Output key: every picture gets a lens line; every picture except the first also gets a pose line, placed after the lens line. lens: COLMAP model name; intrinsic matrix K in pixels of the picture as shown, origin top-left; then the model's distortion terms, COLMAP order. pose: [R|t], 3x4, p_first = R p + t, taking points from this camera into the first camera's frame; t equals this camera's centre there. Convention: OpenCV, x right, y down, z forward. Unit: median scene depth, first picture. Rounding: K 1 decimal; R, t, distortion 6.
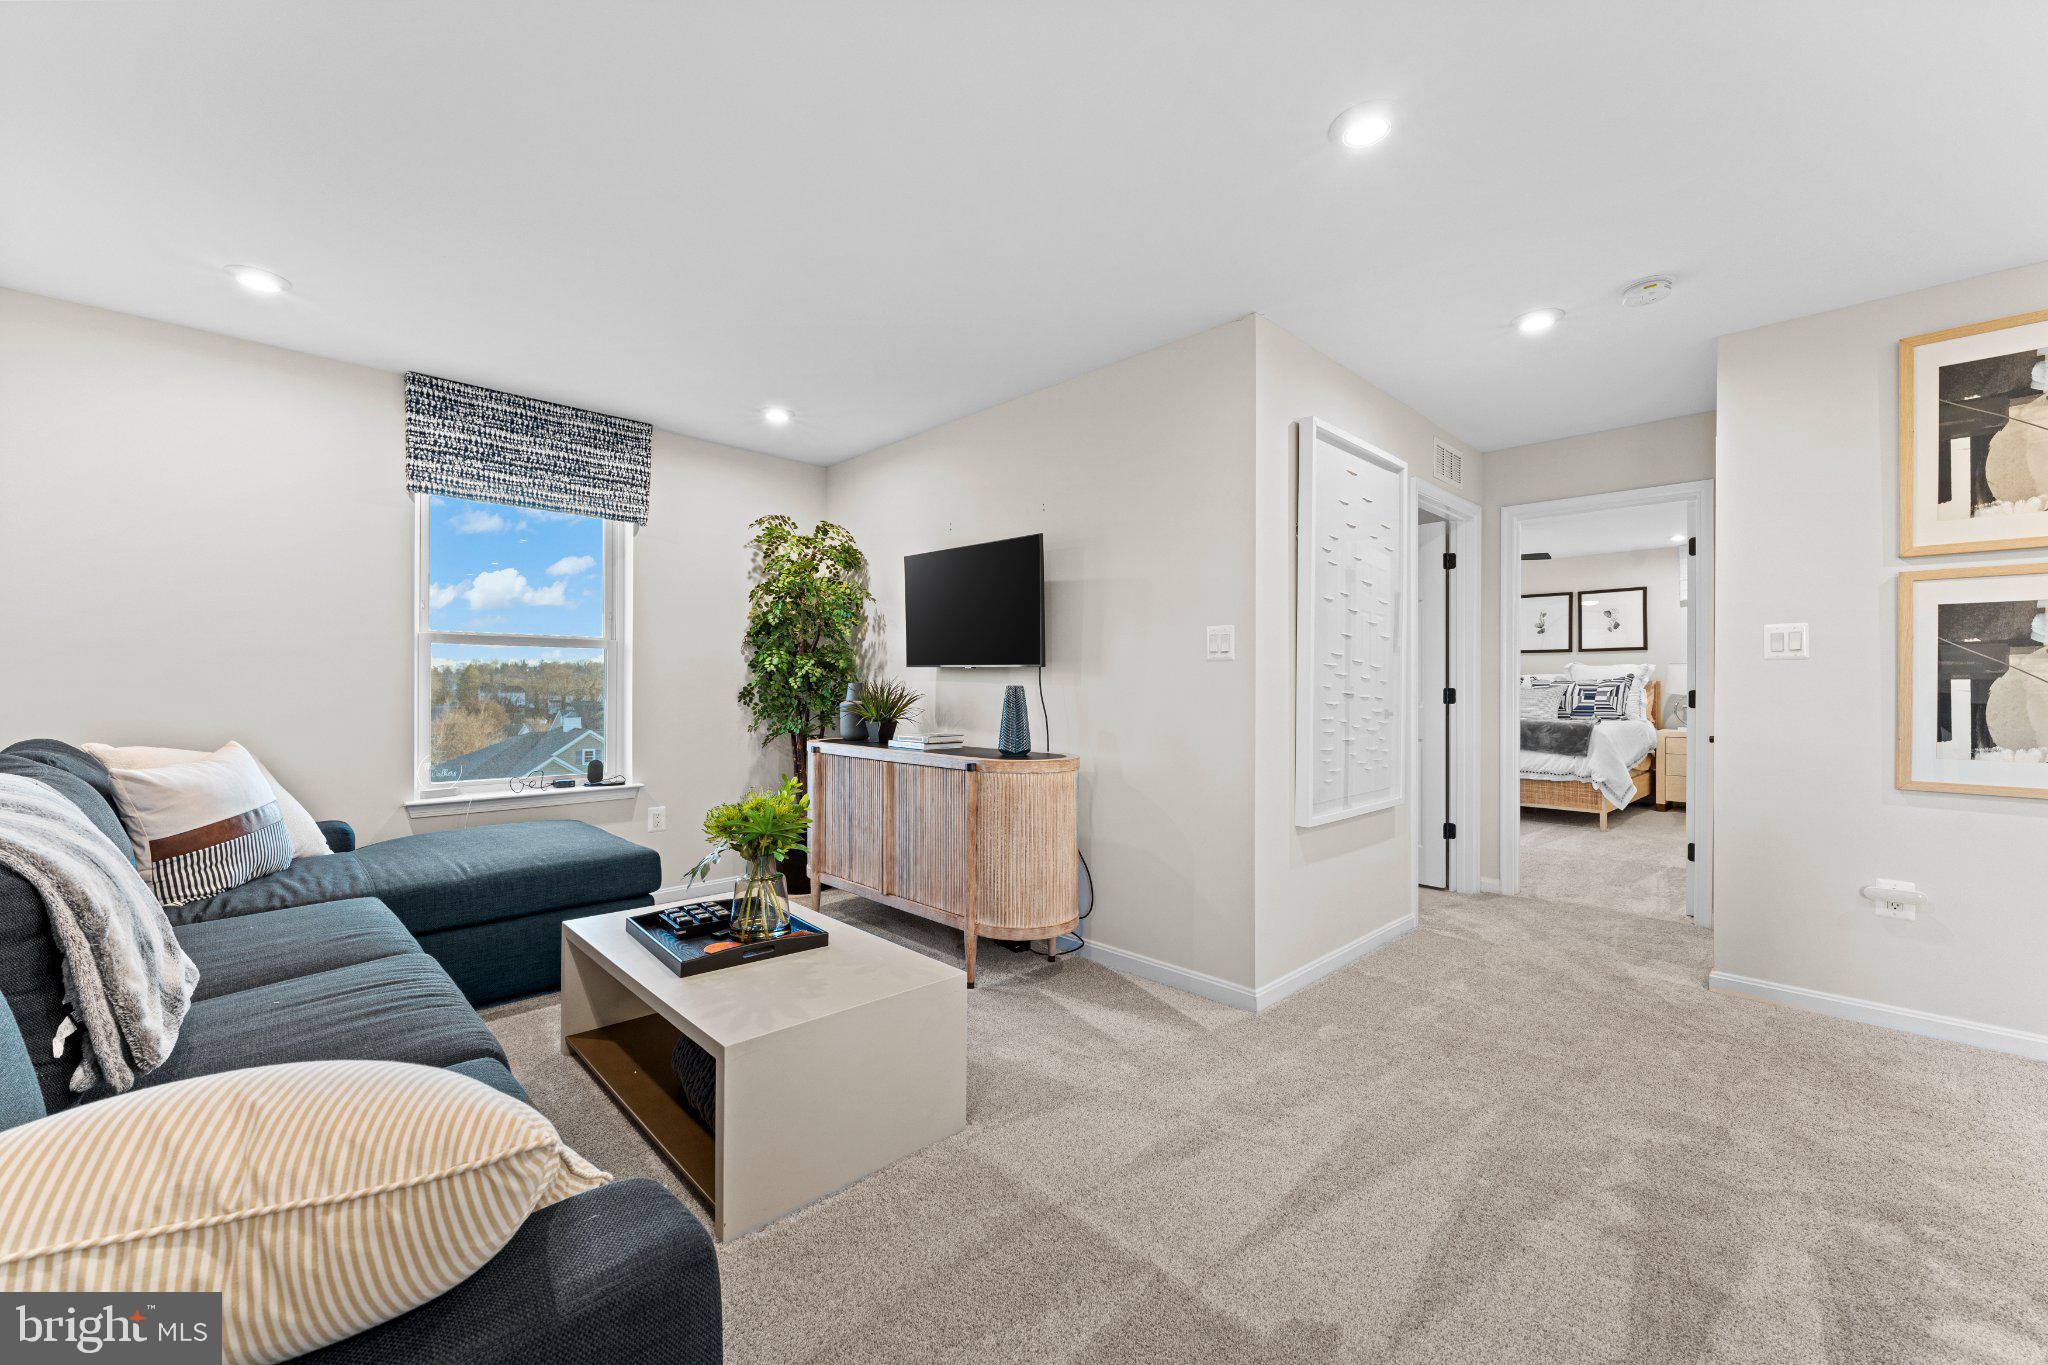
lens RADIAL K [[803.7, 0, 1027.6], [0, 803.7, 693.6], [0, 0, 1]] dist [-0.000301, 0.000014]
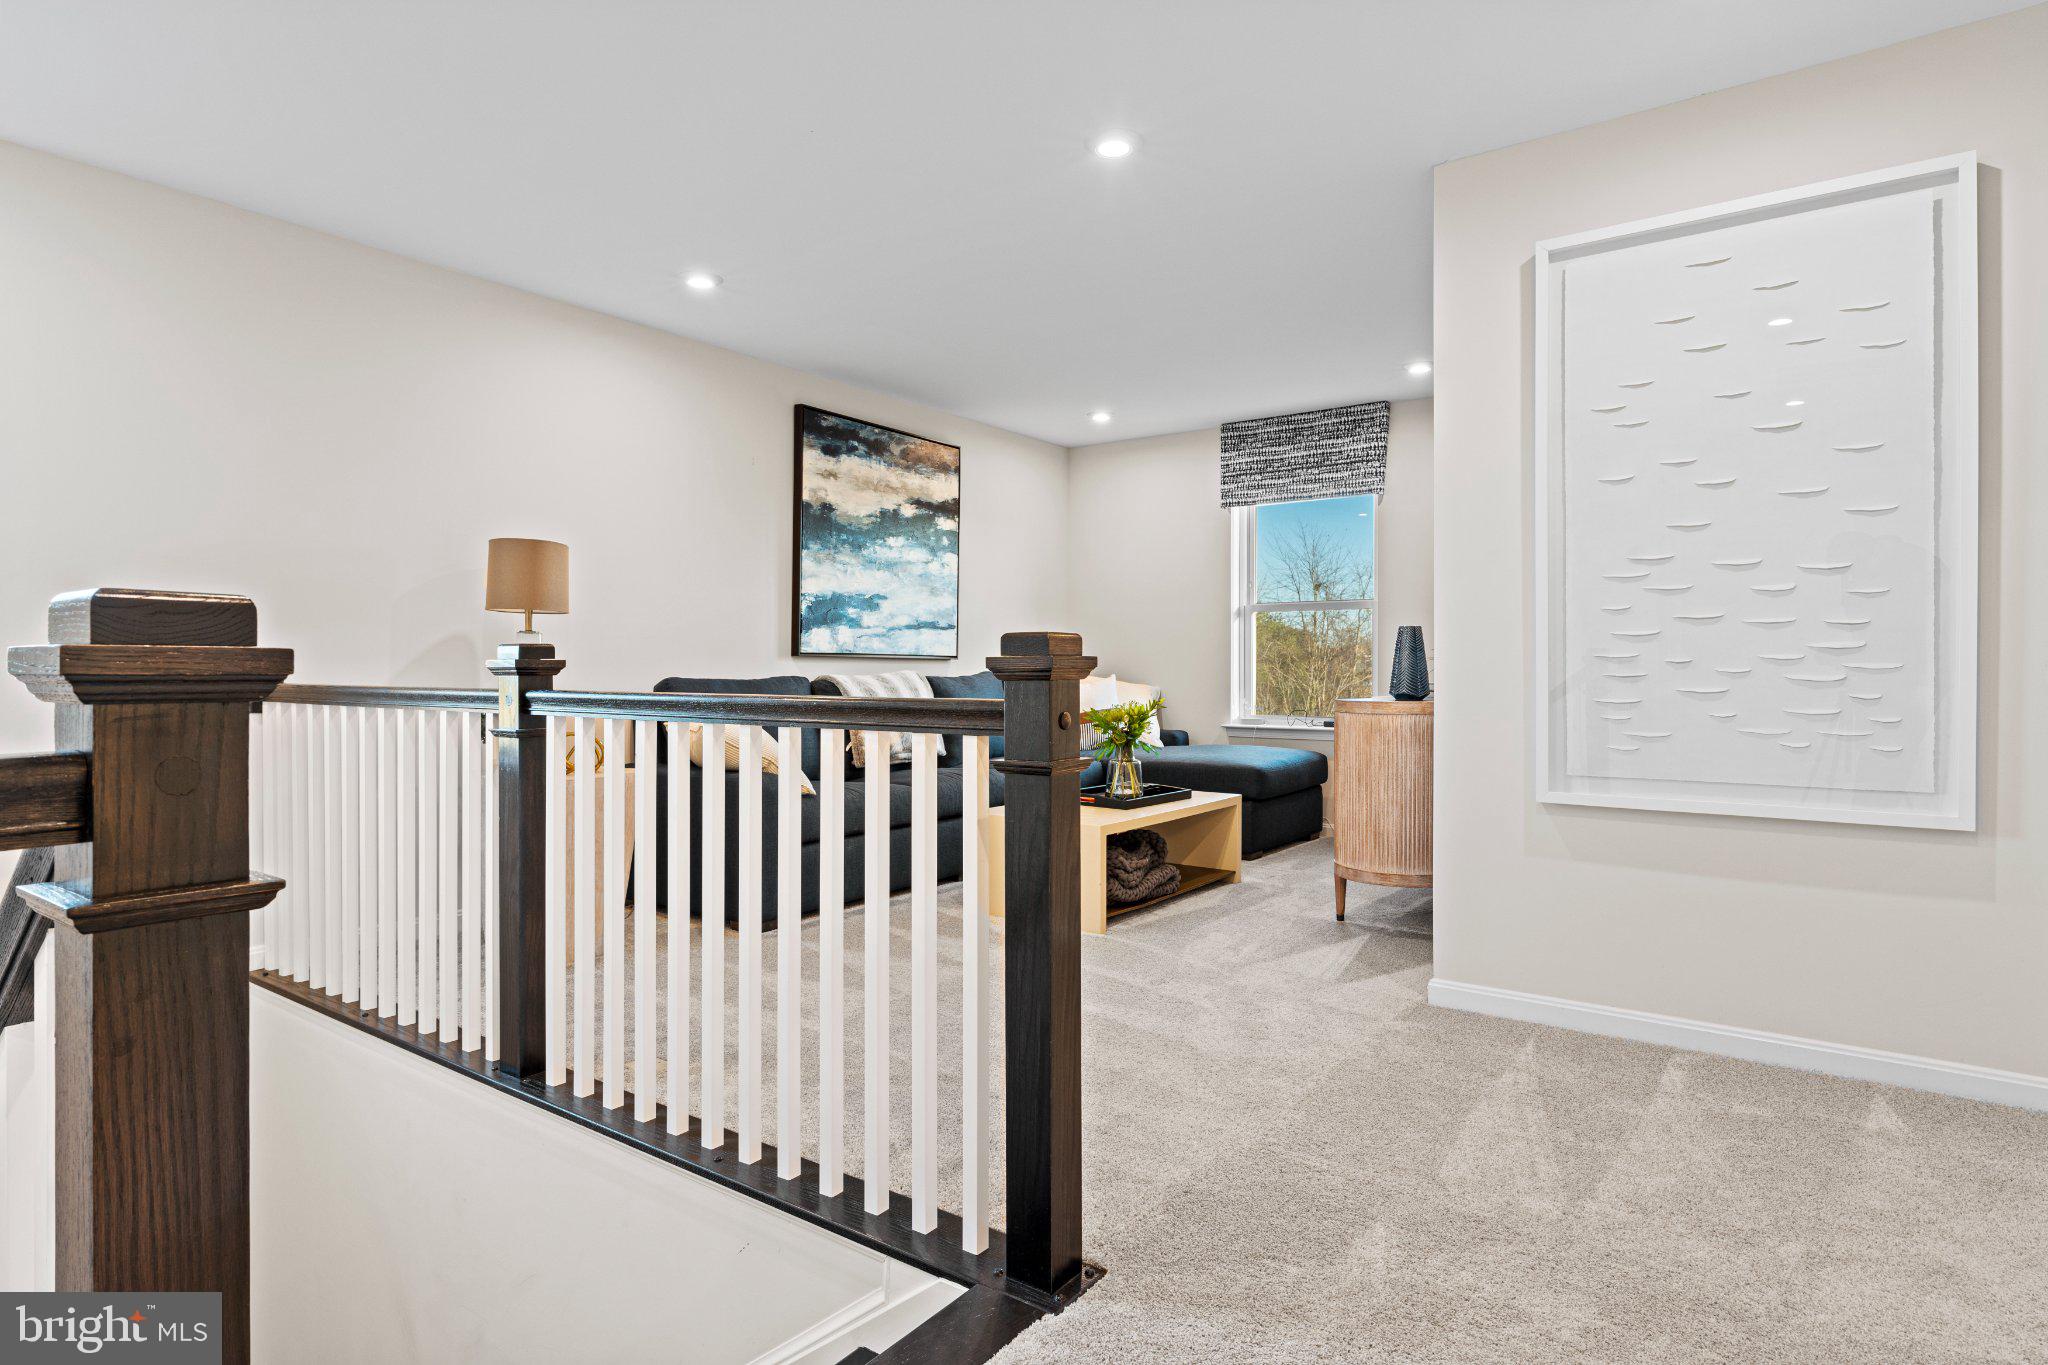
lens RADIAL K [[1130.4, 0, 1024.0], [0, 1130.4, 682.5], [0, 0, 1]] dist [0.000609, -0.000008]
pose [[0.159848, 0.011796, -0.987071, 1.110339], [-0.007758, 0.999913, 0.010693, 0.040355], [0.987111, 0.005948, 0.159926, 0.309202]]
